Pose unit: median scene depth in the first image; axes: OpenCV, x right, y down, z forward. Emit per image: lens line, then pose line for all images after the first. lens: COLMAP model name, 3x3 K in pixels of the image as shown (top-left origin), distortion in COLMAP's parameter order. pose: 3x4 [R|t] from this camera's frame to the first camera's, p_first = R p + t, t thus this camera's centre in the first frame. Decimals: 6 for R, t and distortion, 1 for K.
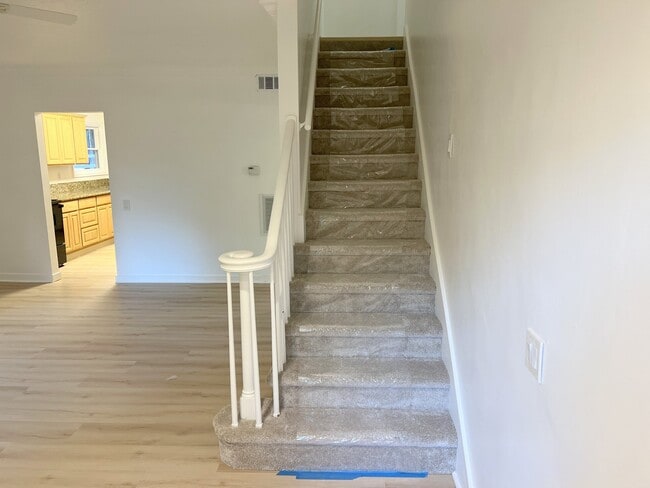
lens RADIAL K [[483.5, 0, 326.9], [0, 483.5, 239.2], [0, 0, 1]] dist [0.007568, -0.003021]
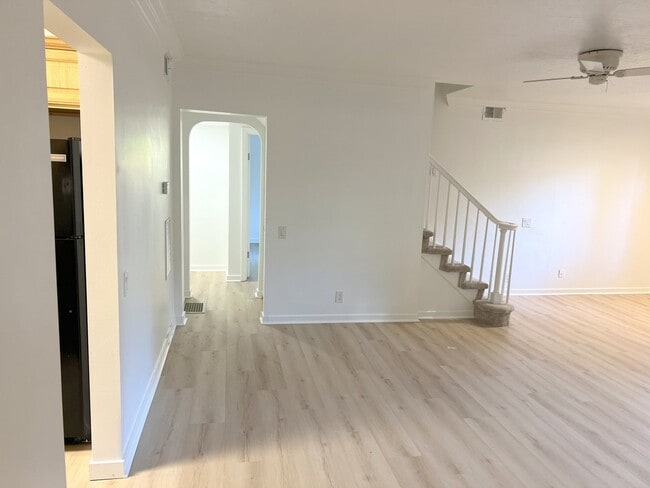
lens RADIAL K [[483.5, 0, 326.9], [0, 483.5, 239.2], [0, 0, 1]] dist [0.007568, -0.003021]
pose [[-0.206349, -0.164344, 0.964578, -1.277018], [0.133137, 0.971910, 0.194075, -0.255815], [-0.969378, 0.168468, -0.178672, 1.326332]]
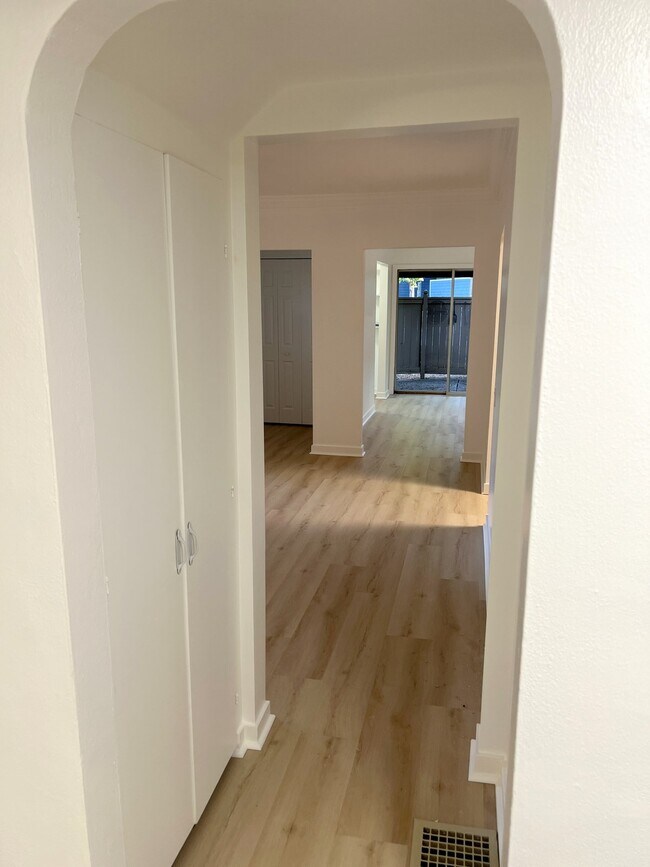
lens RADIAL K [[637.6, 0, 325.0], [0, 637.6, 433.5], [0, 0, 1]] dist [0.005763, -0.056624]
pose [[-0.209464, 0.194471, -0.958283, 0.480416], [-0.173312, 0.957123, 0.232119, -0.247462], [0.962335, 0.214702, -0.166778, 1.398289]]
